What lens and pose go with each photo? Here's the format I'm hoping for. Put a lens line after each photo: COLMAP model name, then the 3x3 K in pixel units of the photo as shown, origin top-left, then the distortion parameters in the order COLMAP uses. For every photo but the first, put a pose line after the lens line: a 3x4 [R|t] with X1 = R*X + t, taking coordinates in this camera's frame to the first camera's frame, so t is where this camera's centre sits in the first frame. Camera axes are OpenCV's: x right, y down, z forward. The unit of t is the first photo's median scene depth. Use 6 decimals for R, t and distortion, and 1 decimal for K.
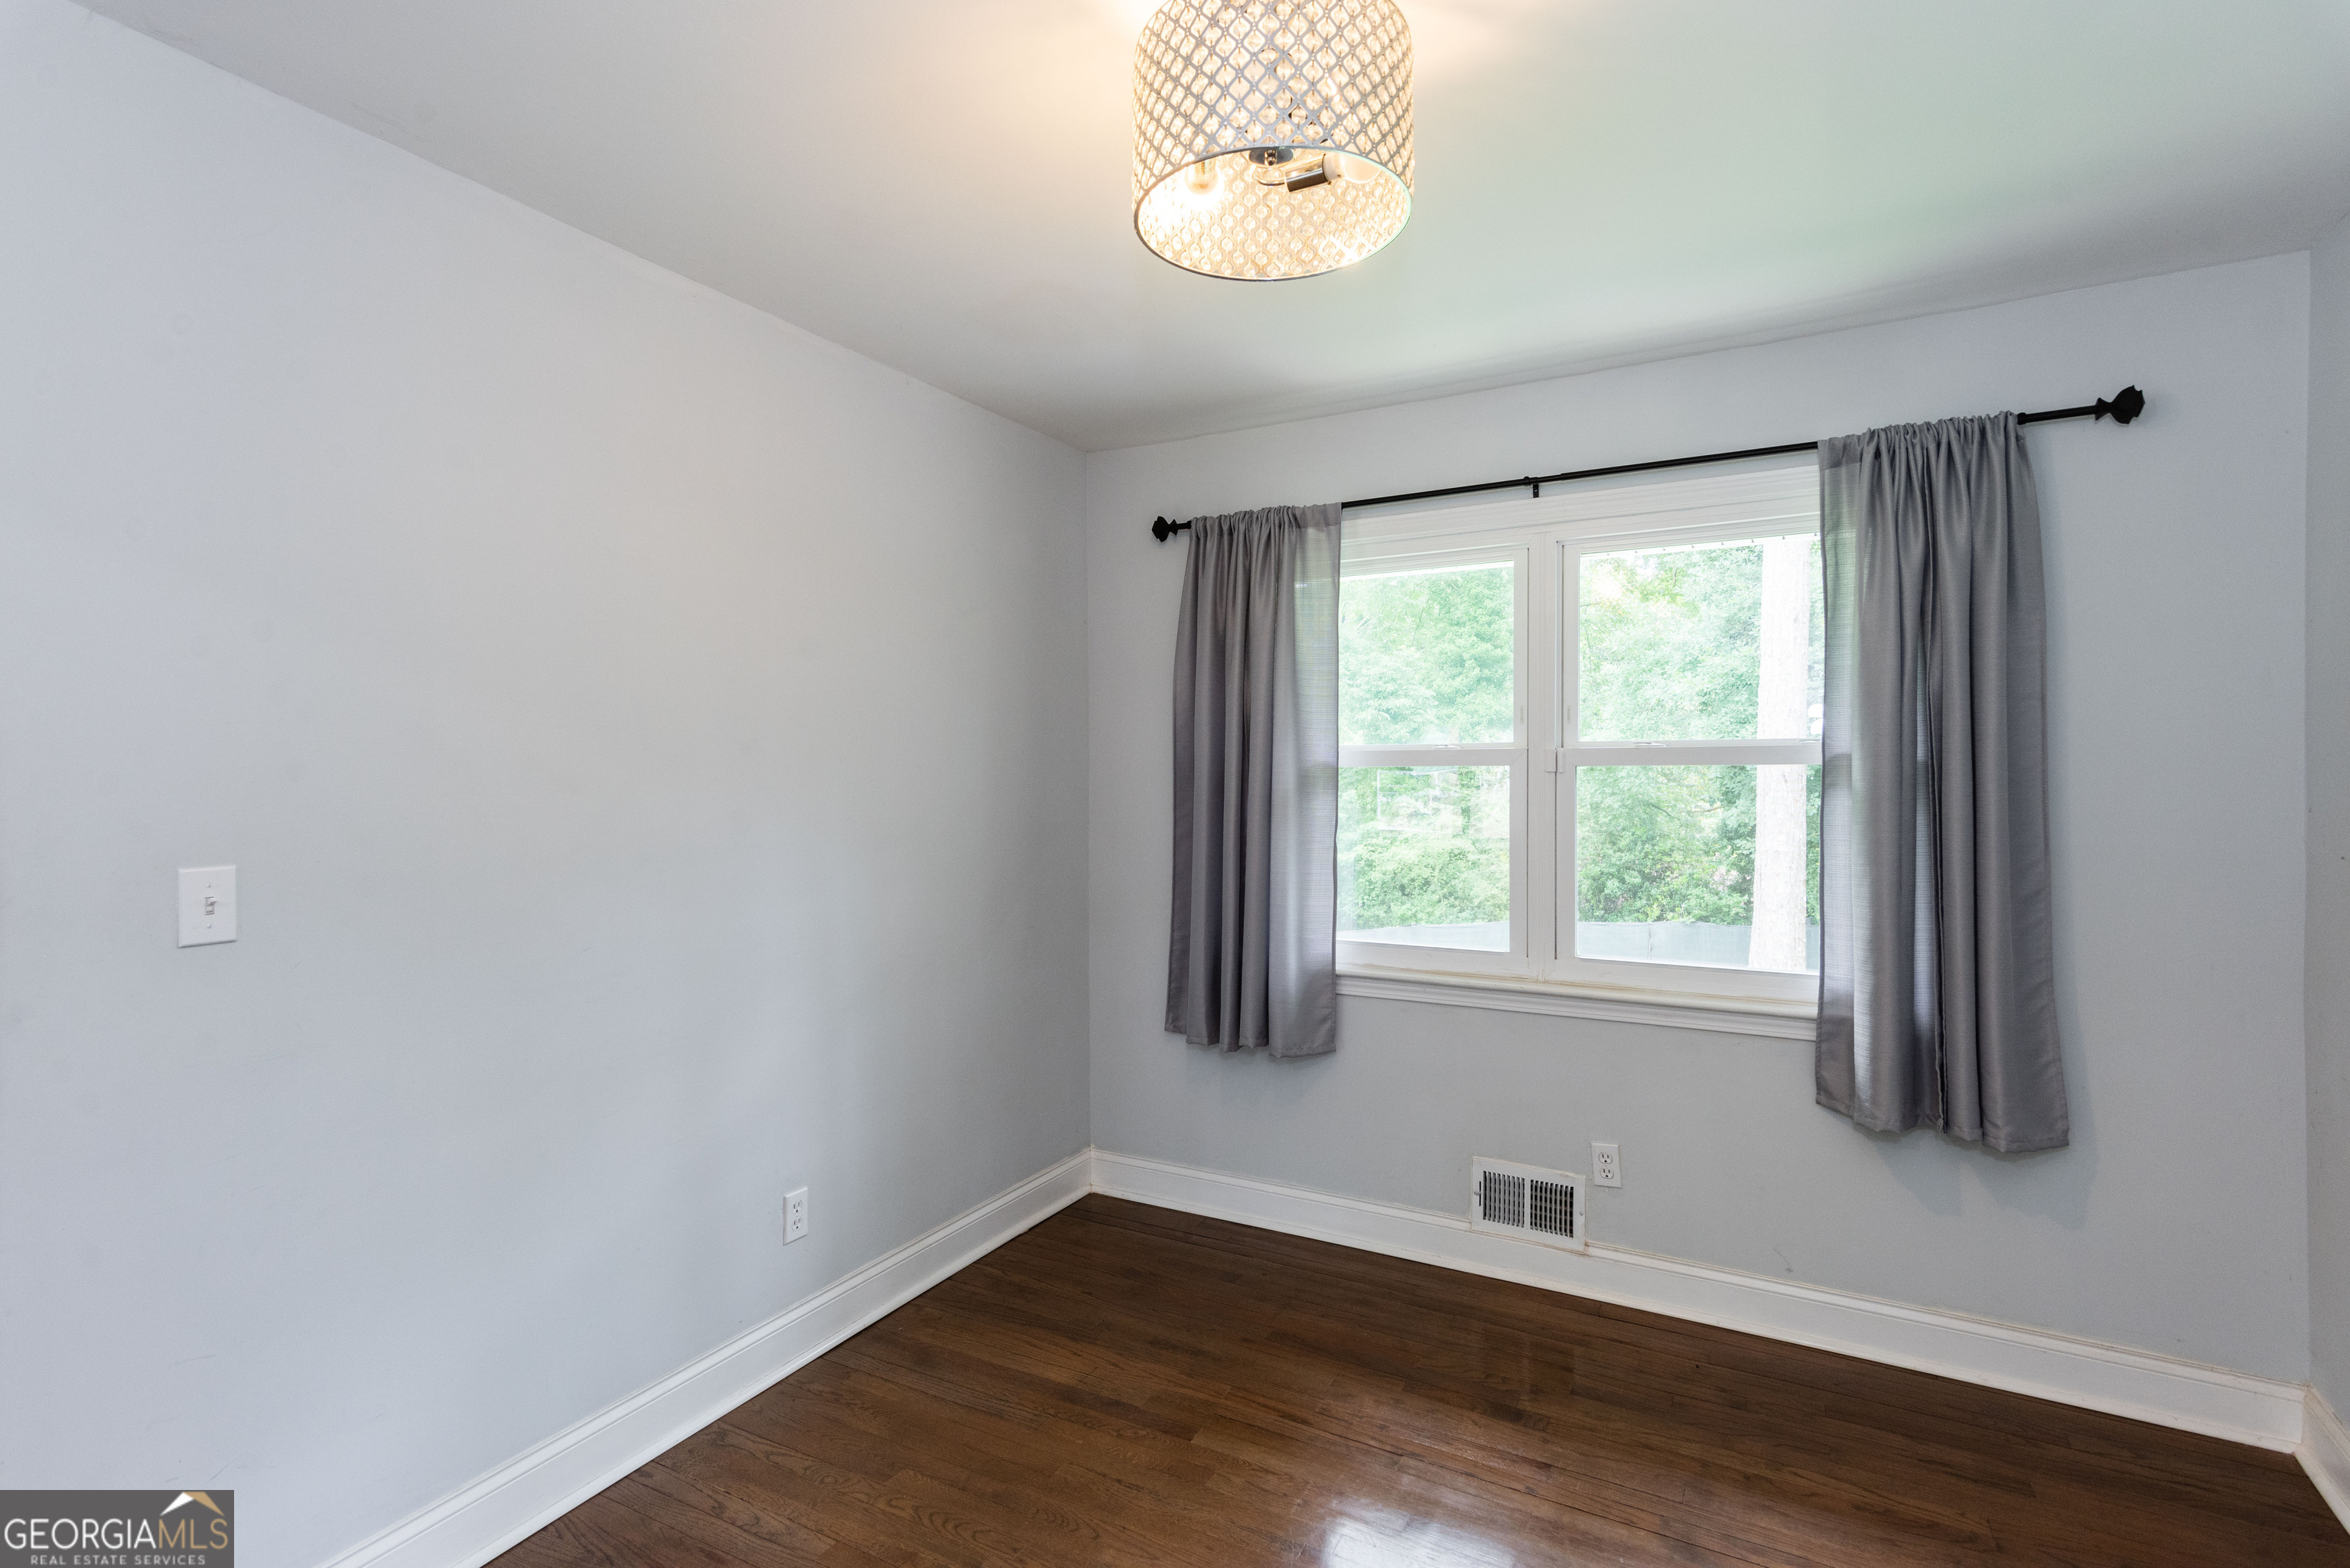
lens RADIAL K [[1142.8, 0, 1182.1], [0, 1142.8, 786.7], [0, 0, 1]] dist [0.018900, 0.000010]
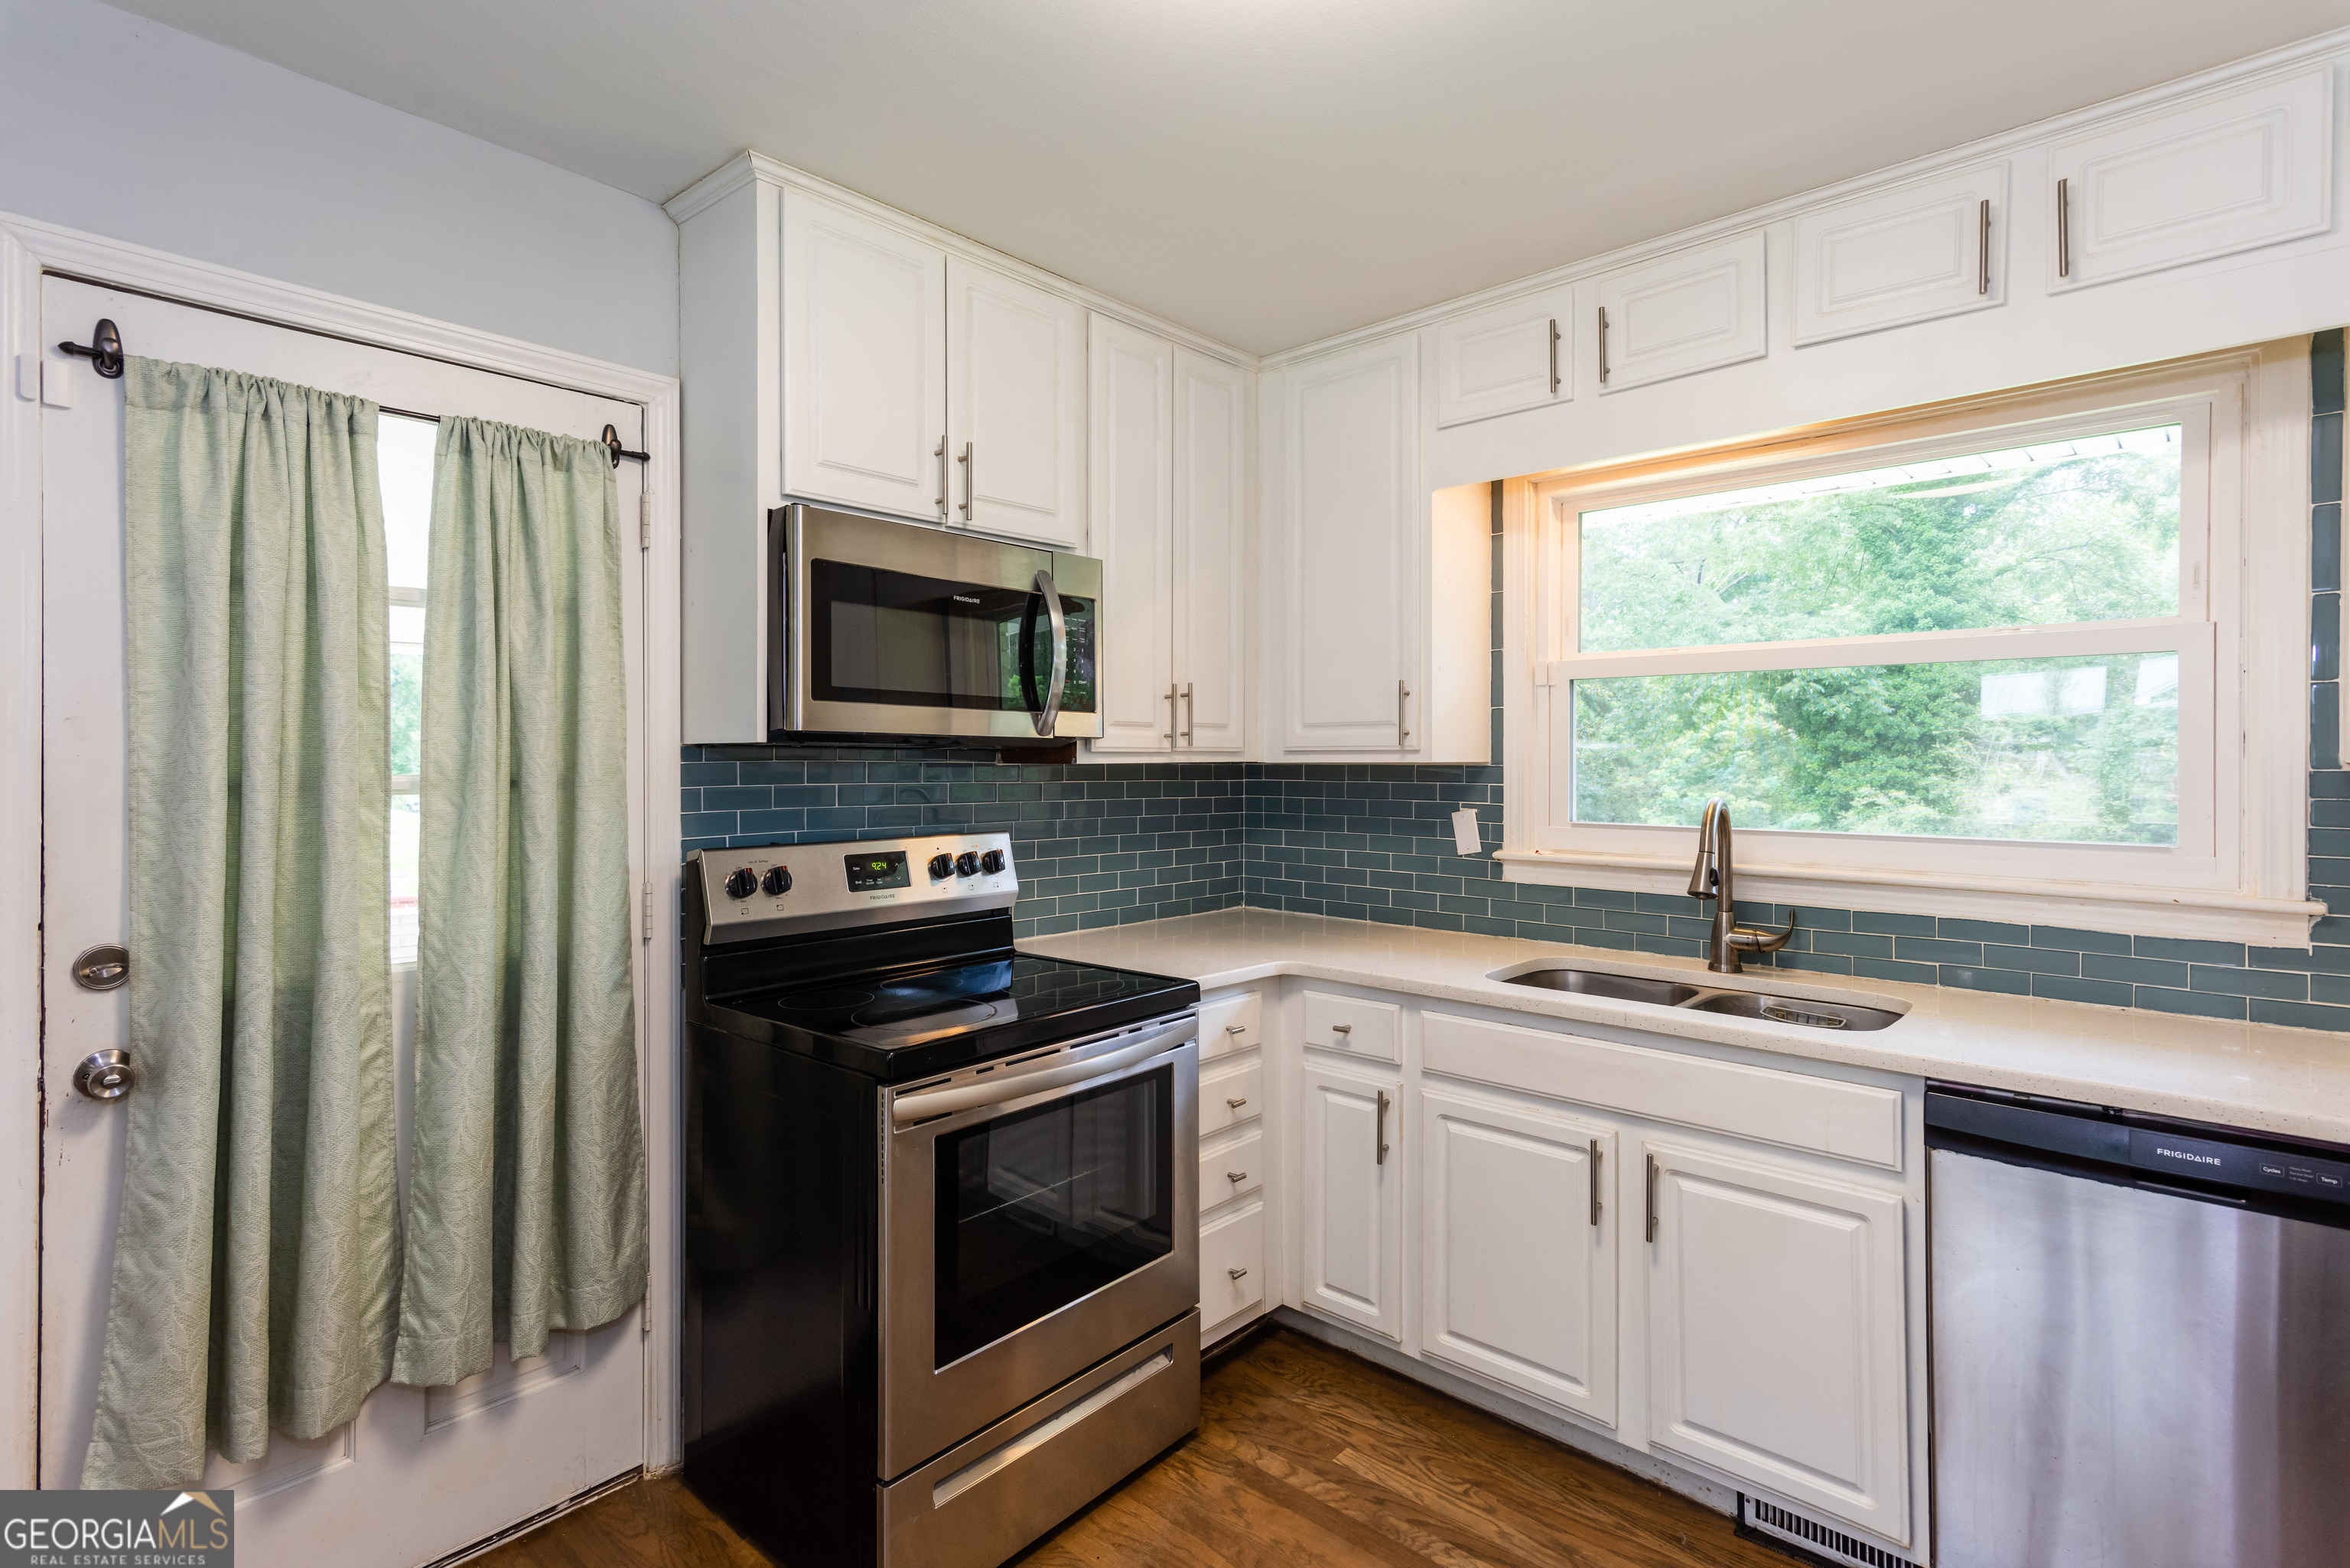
lens RADIAL K [[1151.1, 0, 1174.0], [0, 1151.1, 757.6], [0, 0, 1]] dist [0.016904, 0.000266]
pose [[0.972842, 0.000475, -0.231469, -0.791206], [-0.002861, 0.999946, -0.009974, -0.003103], [0.231451, 0.010365, 0.972791, 0.597117]]
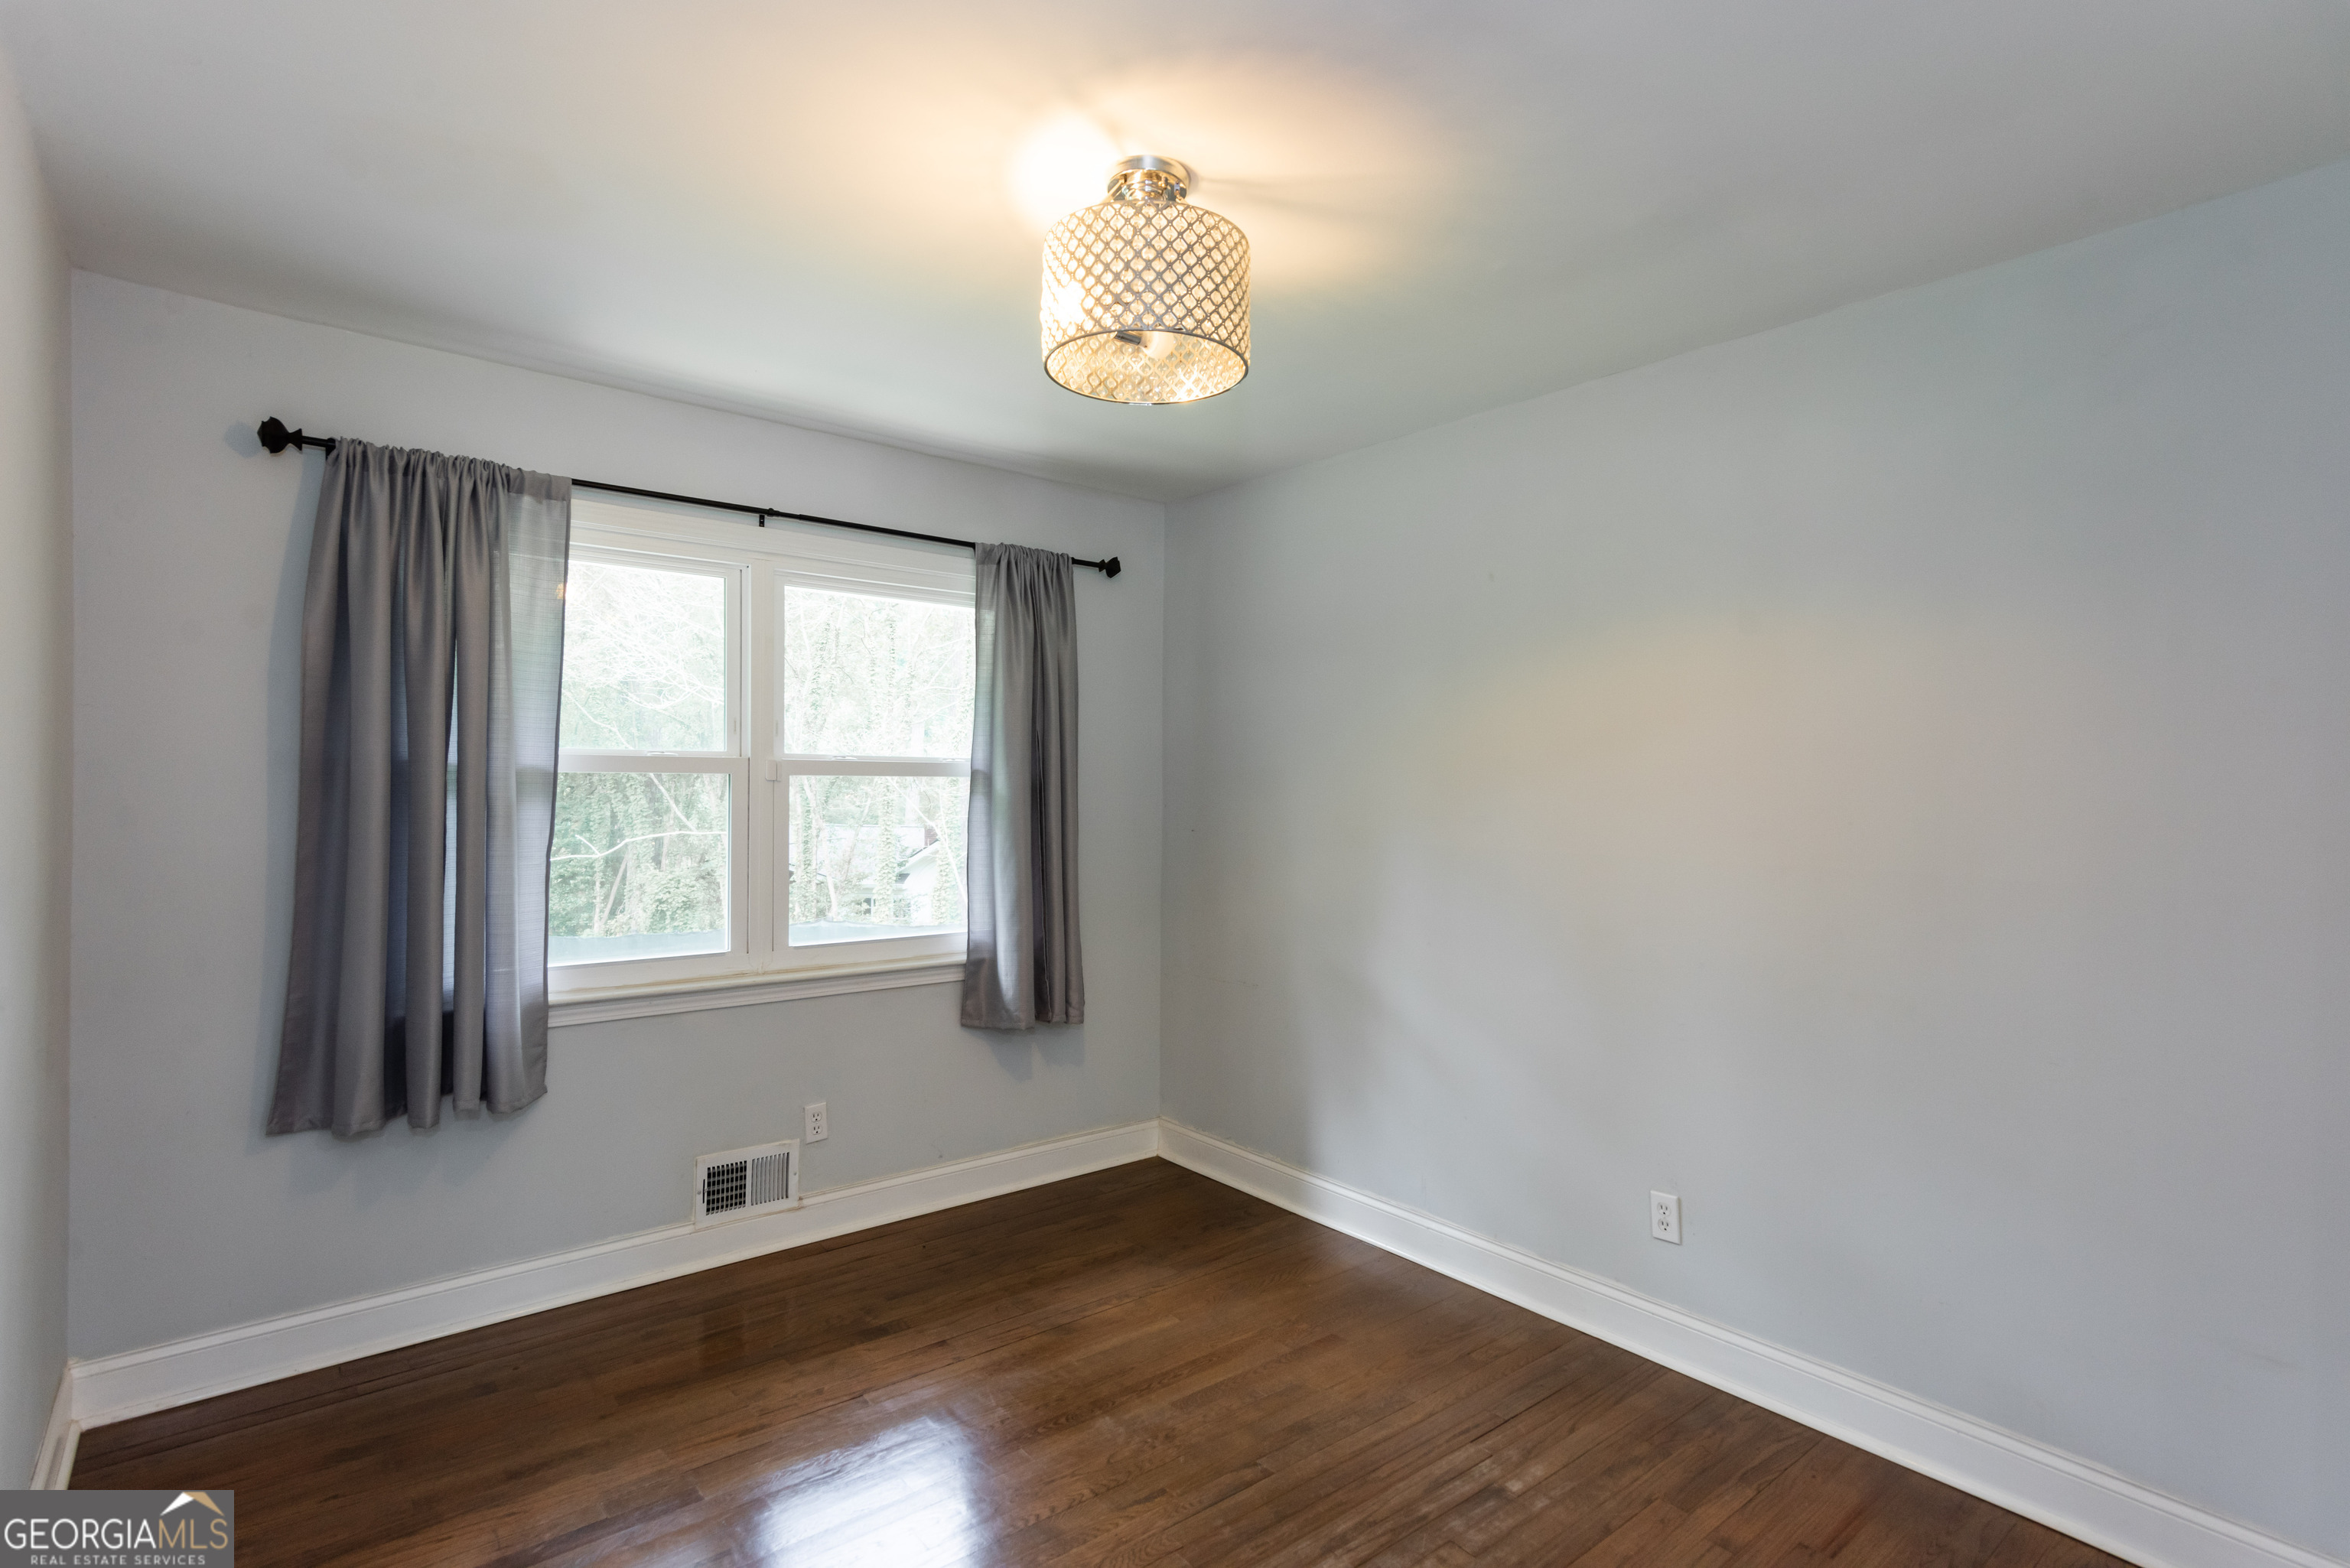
lens RADIAL K [[1162.7, 0, 1184.7], [0, 1162.7, 792.1], [0, 0, 1]] dist [0.016508, 0.000346]
pose [[0.358816, -0.000676, 0.933408, -0.552925], [-0.000241, 1.000000, 0.000817, -0.002382], [-0.933408, -0.000518, 0.358816, 0.222806]]
